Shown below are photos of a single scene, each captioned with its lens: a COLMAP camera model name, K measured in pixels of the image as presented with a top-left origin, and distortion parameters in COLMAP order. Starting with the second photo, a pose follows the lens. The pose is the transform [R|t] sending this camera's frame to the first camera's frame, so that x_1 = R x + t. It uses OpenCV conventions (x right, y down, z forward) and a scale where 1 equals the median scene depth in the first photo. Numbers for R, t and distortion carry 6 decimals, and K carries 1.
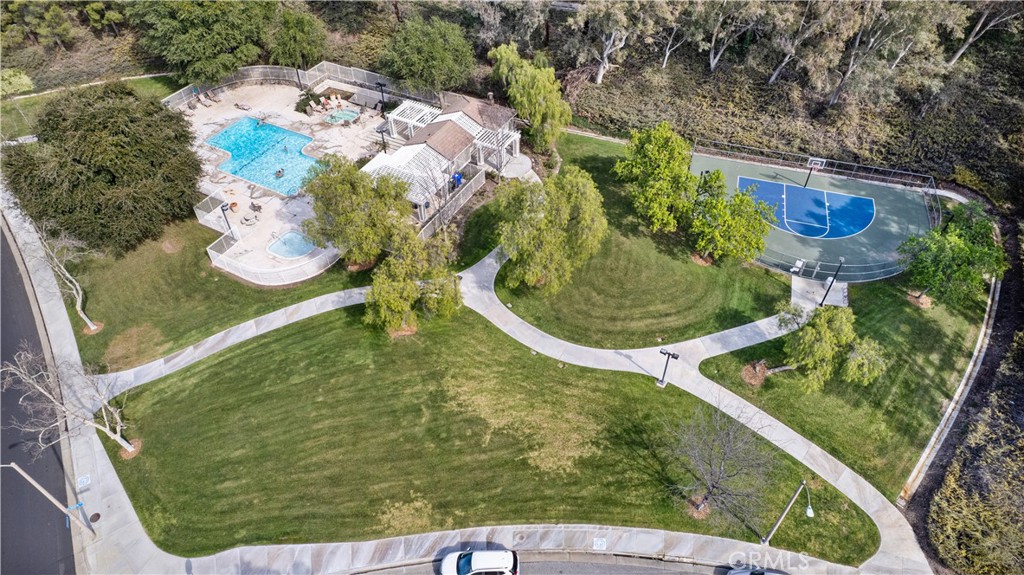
lens RADIAL K [[622.3, 0, 510.6], [0, 622.3, 286.9], [0, 0, 1]] dist [-0.049207, 0.005230]
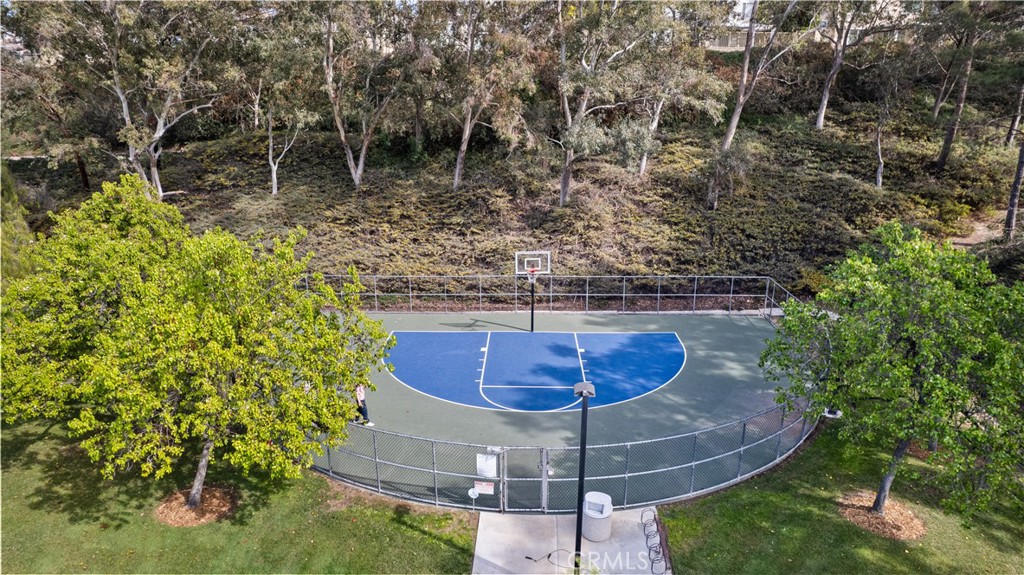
lens RADIAL K [[622.3, 0, 513.6], [0, 622.3, 285.6], [0, 0, 1]] dist [-0.049207, 0.005230]
pose [[0.965525, -0.061658, 0.252903, 0.369349], [0.181041, 0.857152, -0.482198, 0.031878], [-0.187044, 0.511360, 0.838764, 0.629394]]
